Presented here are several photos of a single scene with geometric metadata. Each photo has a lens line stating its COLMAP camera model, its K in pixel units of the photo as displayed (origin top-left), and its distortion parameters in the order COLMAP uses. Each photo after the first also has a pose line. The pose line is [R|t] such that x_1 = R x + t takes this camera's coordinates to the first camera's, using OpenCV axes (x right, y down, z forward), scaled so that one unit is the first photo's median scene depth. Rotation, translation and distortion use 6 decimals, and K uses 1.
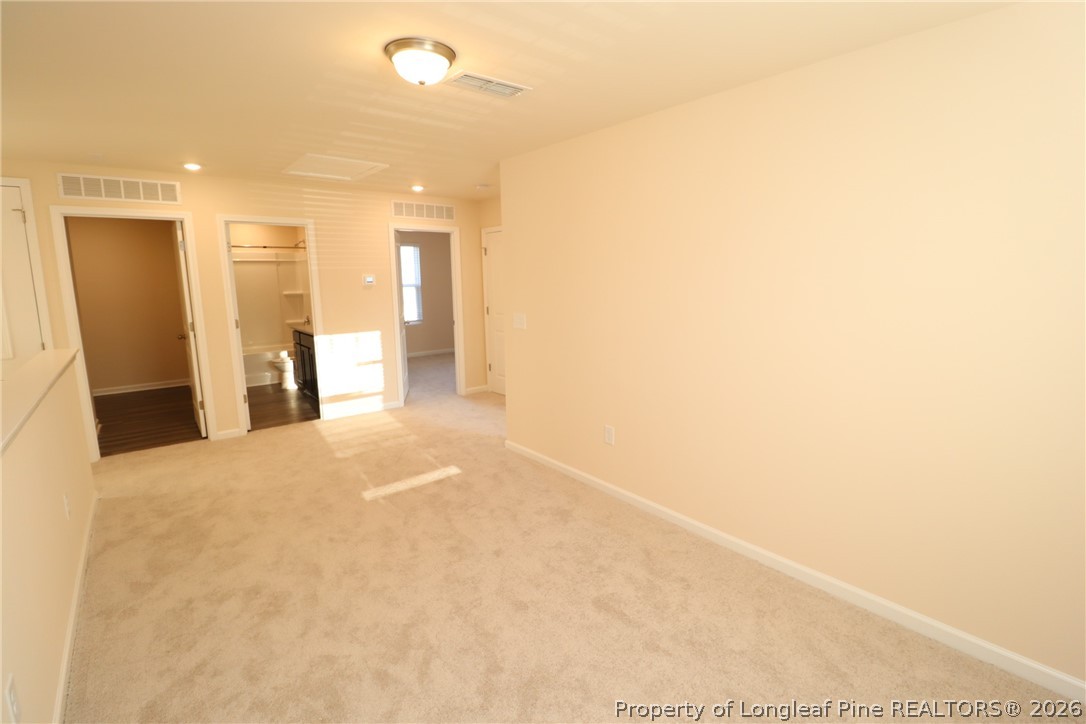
lens RADIAL K [[503.5, 0, 547.4], [0, 503.5, 354.2], [0, 0, 1]] dist [-0.001567, -0.010639]
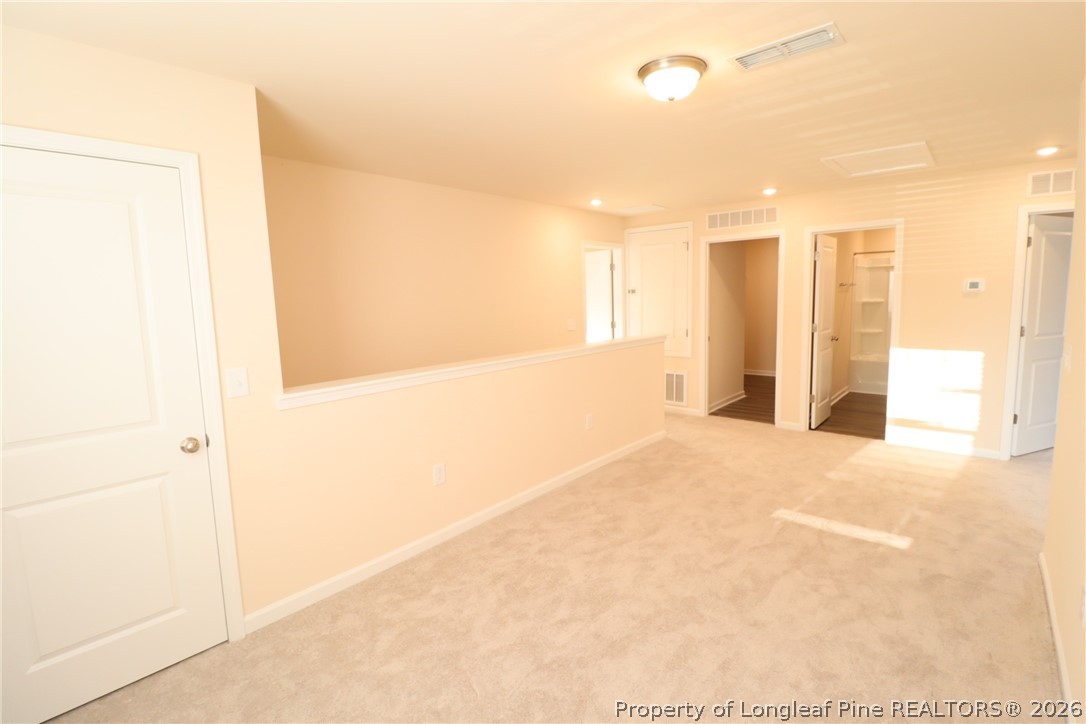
lens RADIAL K [[503.5, 0, 566.9], [0, 503.5, 360.7], [0, 0, 1]] dist [-0.001567, -0.010639]
pose [[0.180684, 0.138144, -0.973791, 0.409226], [-0.128110, 0.984958, 0.115958, -0.057834], [0.975162, 0.103801, 0.195663, 0.342178]]
